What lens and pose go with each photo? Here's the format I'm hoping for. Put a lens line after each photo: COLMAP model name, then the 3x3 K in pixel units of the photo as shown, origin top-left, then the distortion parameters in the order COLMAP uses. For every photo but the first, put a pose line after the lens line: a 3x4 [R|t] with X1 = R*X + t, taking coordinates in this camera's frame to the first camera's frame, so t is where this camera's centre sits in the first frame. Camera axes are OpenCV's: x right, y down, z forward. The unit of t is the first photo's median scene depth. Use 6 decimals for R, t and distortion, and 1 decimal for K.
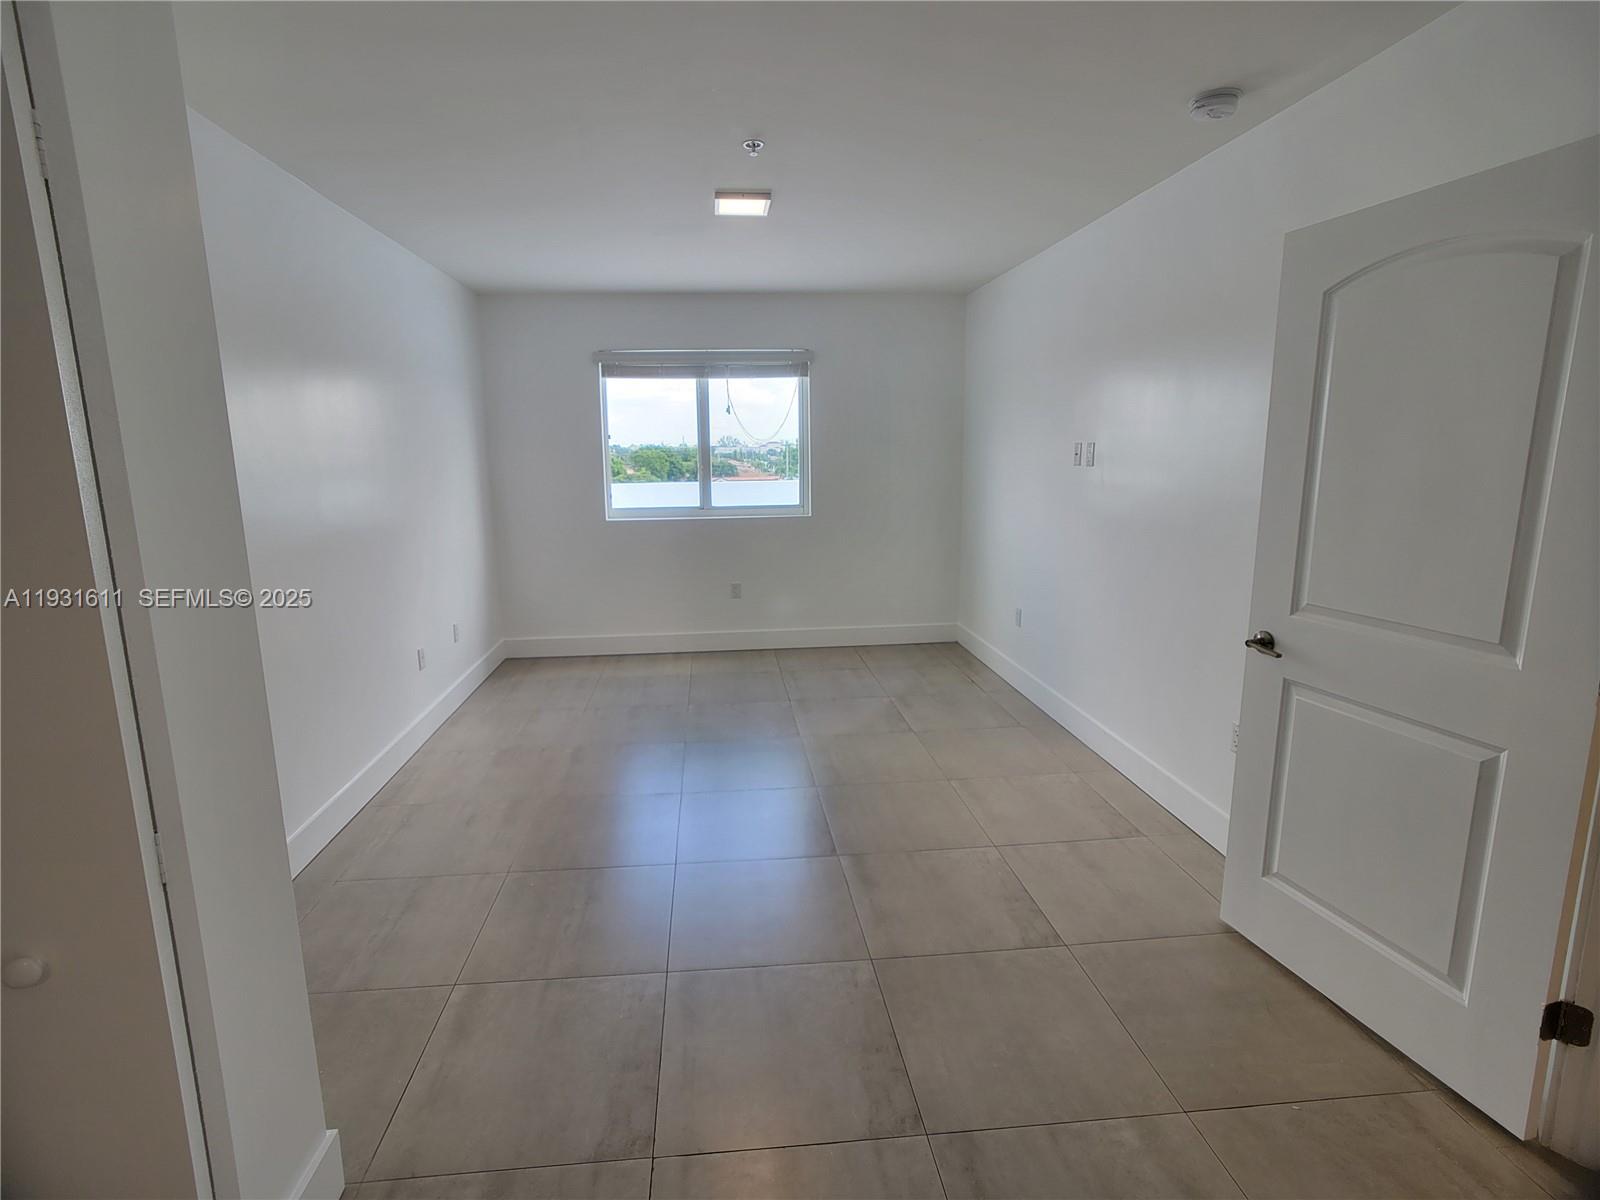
lens RADIAL K [[785.8, 0, 746.8], [0, 785.8, 587.4], [0, 0, 1]] dist [0.021049, 0.000237]
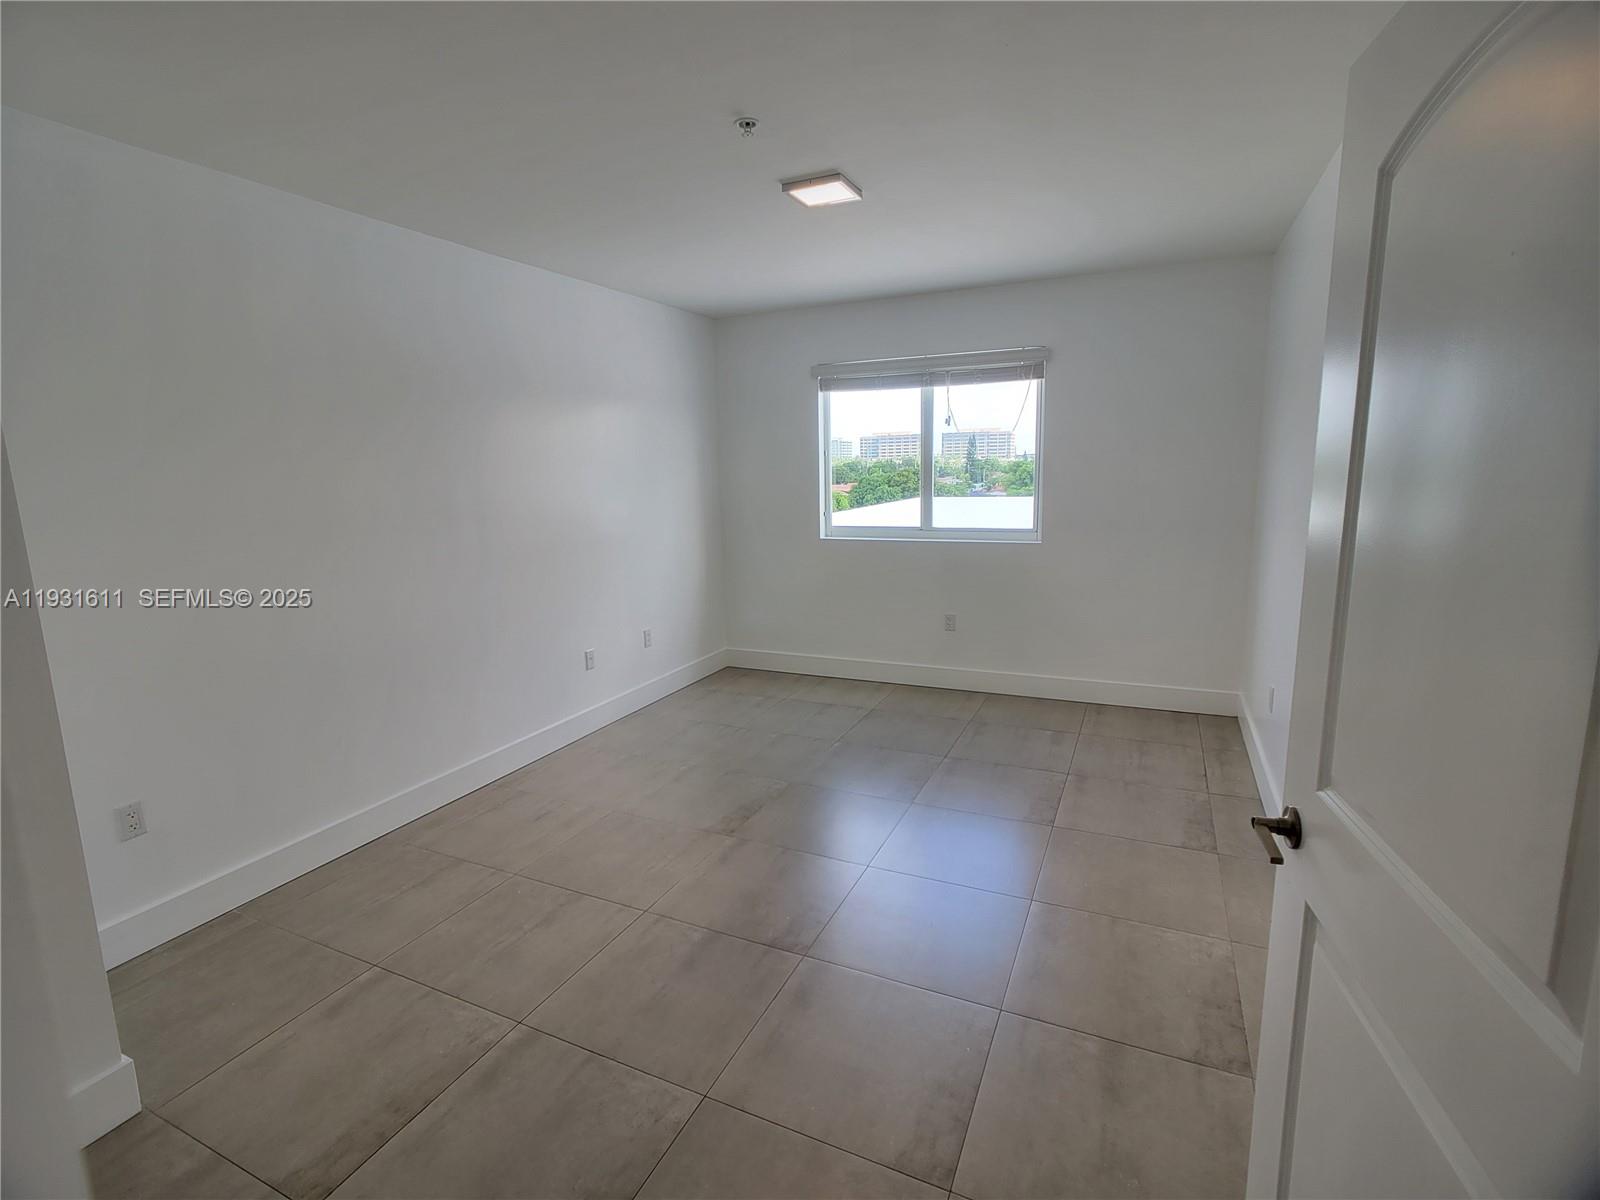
lens RADIAL K [[772.9, 0, 784.7], [0, 772.9, 593.1], [0, 0, 1]] dist [-0.024851, 0.019965]
pose [[0.869627, 0.076162, -0.487799, 0.253311], [-0.078553, 0.996788, 0.015591, -0.028663], [0.487420, 0.024759, 0.872817, 0.147284]]
